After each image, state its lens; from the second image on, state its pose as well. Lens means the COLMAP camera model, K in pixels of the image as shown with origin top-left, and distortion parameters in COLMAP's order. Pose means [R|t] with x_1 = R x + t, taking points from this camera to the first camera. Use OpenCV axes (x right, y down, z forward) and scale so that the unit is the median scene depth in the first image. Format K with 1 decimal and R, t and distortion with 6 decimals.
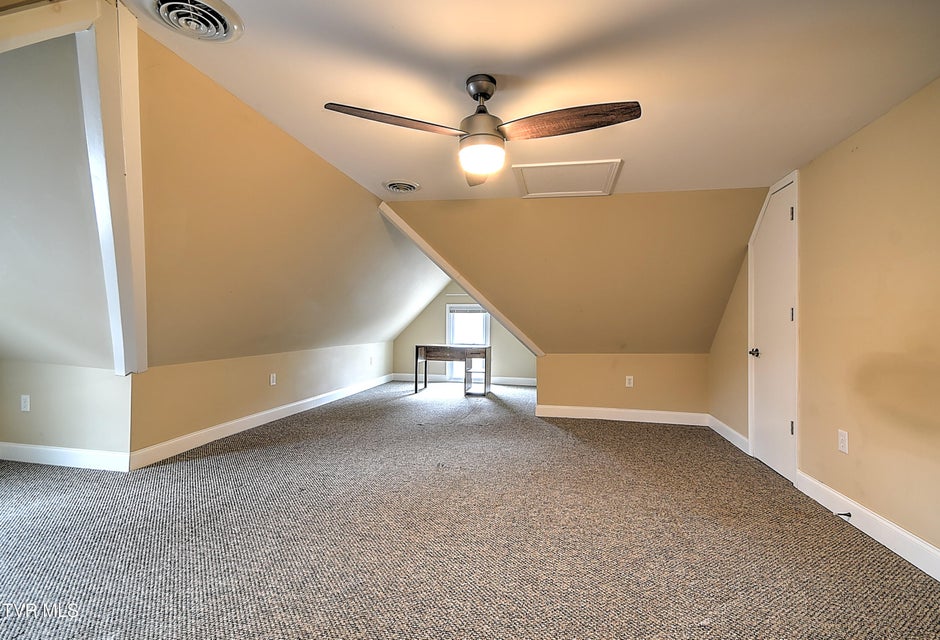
lens RADIAL K [[416.6, 0, 470.9], [0, 416.6, 324.4], [0, 0, 1]] dist [0.006741, -0.007030]
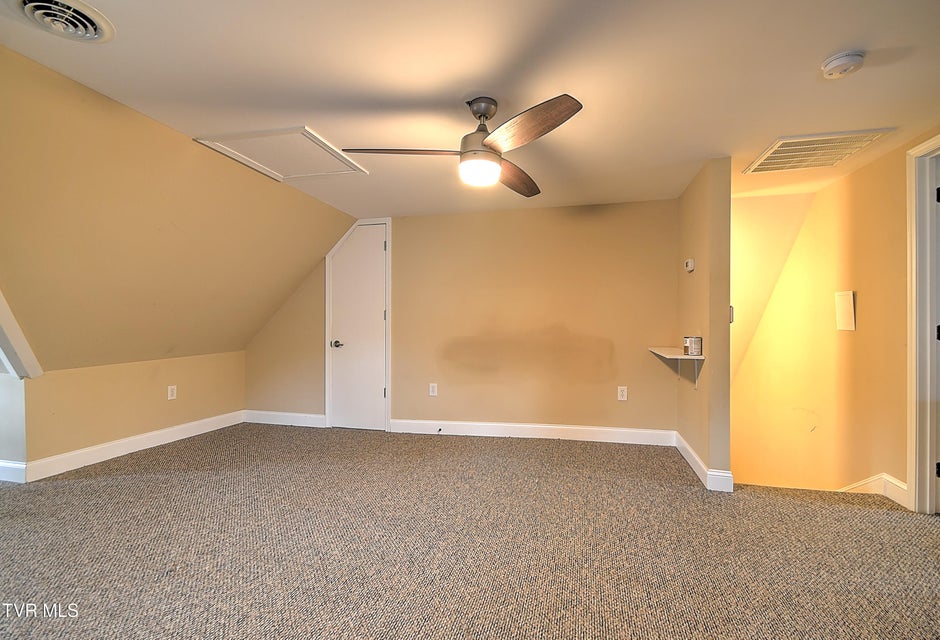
lens RADIAL K [[416.6, 0, 489.9], [0, 416.6, 315.8], [0, 0, 1]] dist [0.006741, -0.007030]
pose [[0.022836, 0.014927, 0.999628, -0.678649], [0.000862, 0.999888, -0.014951, 0.001608], [-0.999739, 0.001203, 0.022820, 0.598637]]
